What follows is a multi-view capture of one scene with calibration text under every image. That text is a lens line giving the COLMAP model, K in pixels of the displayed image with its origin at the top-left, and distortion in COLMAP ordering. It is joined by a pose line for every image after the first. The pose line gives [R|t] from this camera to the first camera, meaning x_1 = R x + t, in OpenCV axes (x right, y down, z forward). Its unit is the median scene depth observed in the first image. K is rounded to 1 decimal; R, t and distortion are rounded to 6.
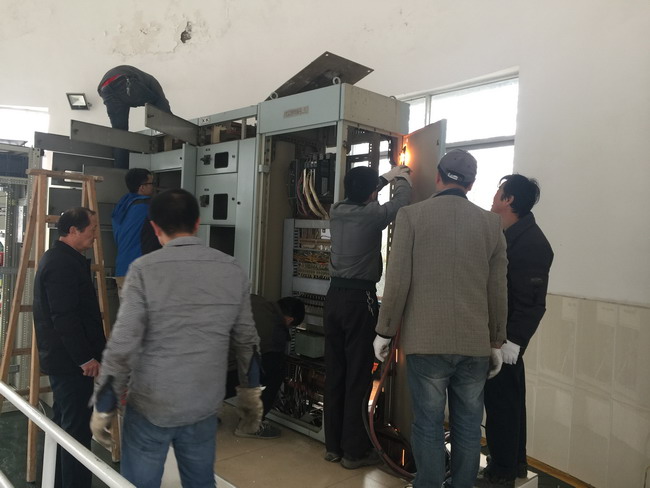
lens RADIAL K [[553.7, 0, 325.0], [0, 553.7, 244.0], [0, 0, 1]] dist [0.094697, -0.136598]
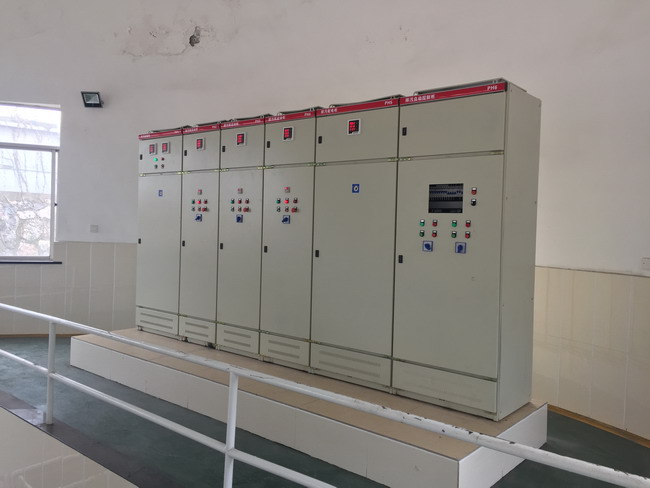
lens RADIAL K [[553.7, 0, 325.0], [0, 553.7, 244.0], [0, 0, 1]] dist [0.094697, -0.136598]
pose [[0.993338, -0.018984, 0.113663, -0.169154], [0.016084, 0.999523, 0.026379, -0.001964], [-0.114109, -0.024375, 0.993169, -0.148704]]
